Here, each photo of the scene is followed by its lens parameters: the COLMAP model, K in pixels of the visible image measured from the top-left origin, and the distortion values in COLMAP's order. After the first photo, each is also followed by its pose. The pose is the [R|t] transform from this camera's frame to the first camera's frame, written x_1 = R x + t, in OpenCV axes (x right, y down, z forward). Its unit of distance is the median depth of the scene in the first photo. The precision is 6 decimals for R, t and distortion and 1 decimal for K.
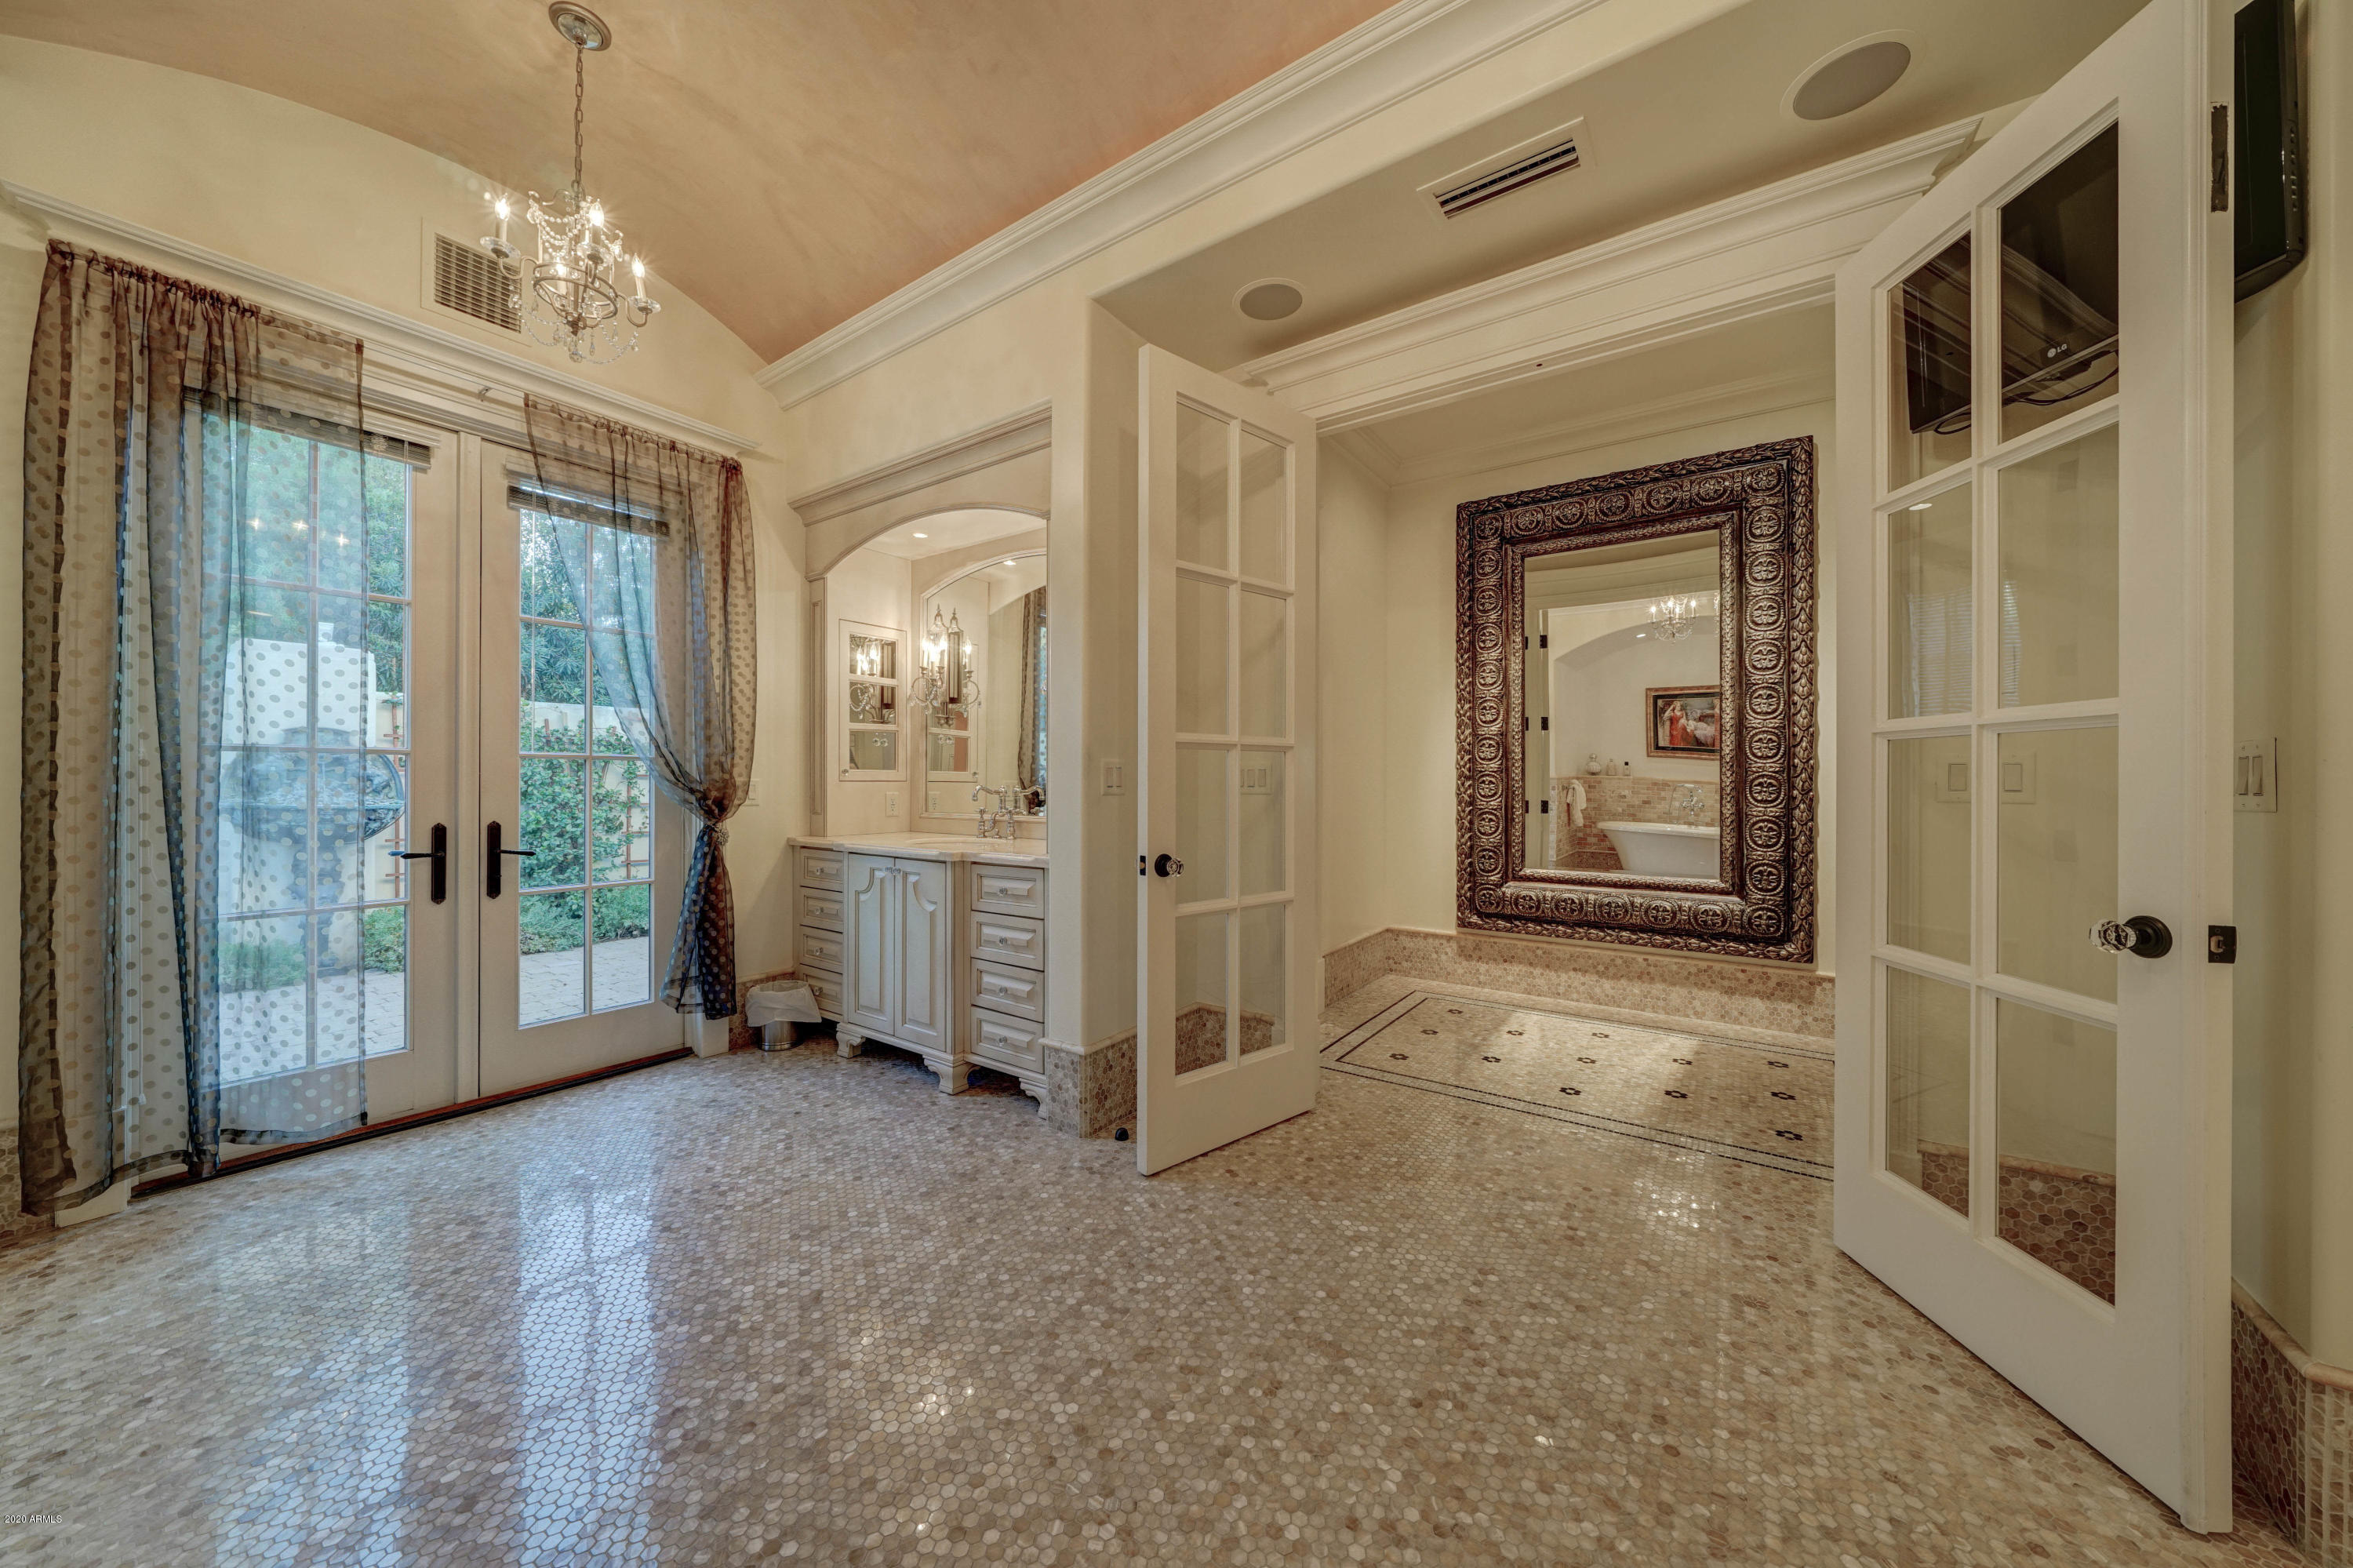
lens RADIAL K [[797.4, 0, 1172.6], [0, 797.4, 780.8], [0, 0, 1]] dist [-0.002830, 0.000015]
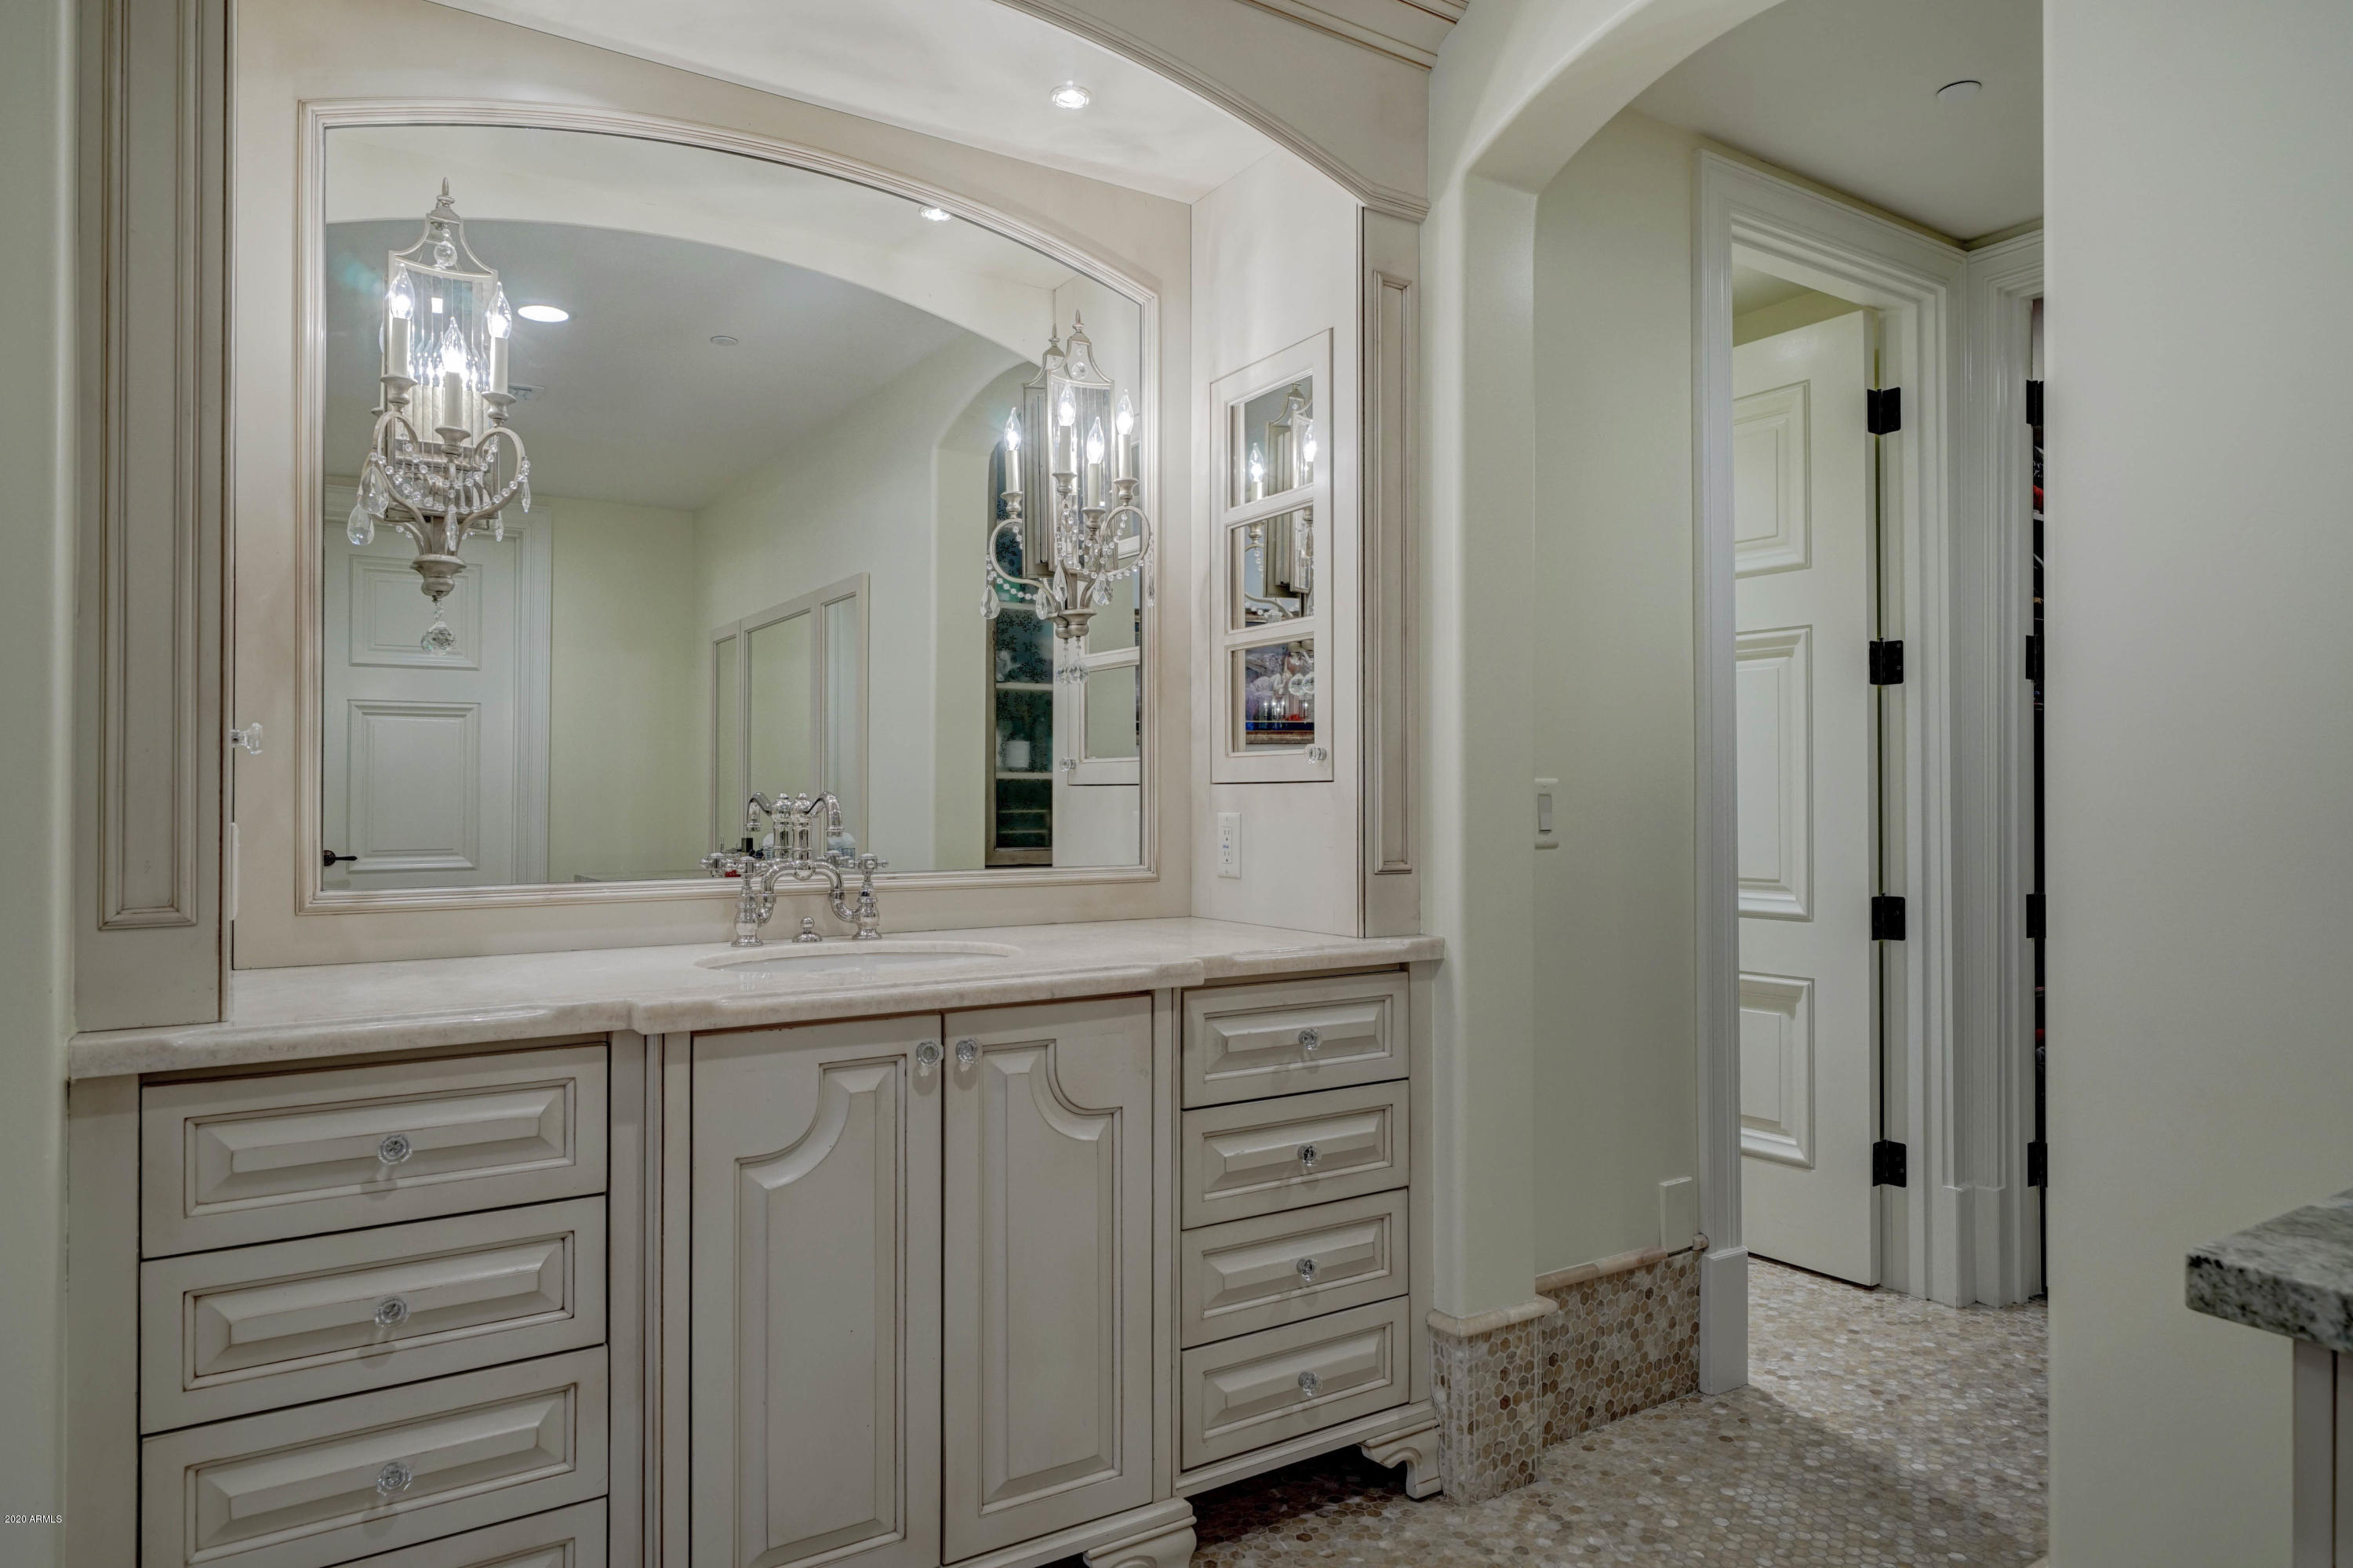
lens RADIAL K [[1432.7, 0, 1173.6], [0, 1432.7, 773.9], [0, 0, 1]] dist [0.057025, -0.000032]
pose [[0.393284, 0.004060, 0.919408, -0.923757], [-0.001910, 0.999992, -0.003598, -0.001495], [-0.919415, -0.000341, 0.393289, 0.727084]]
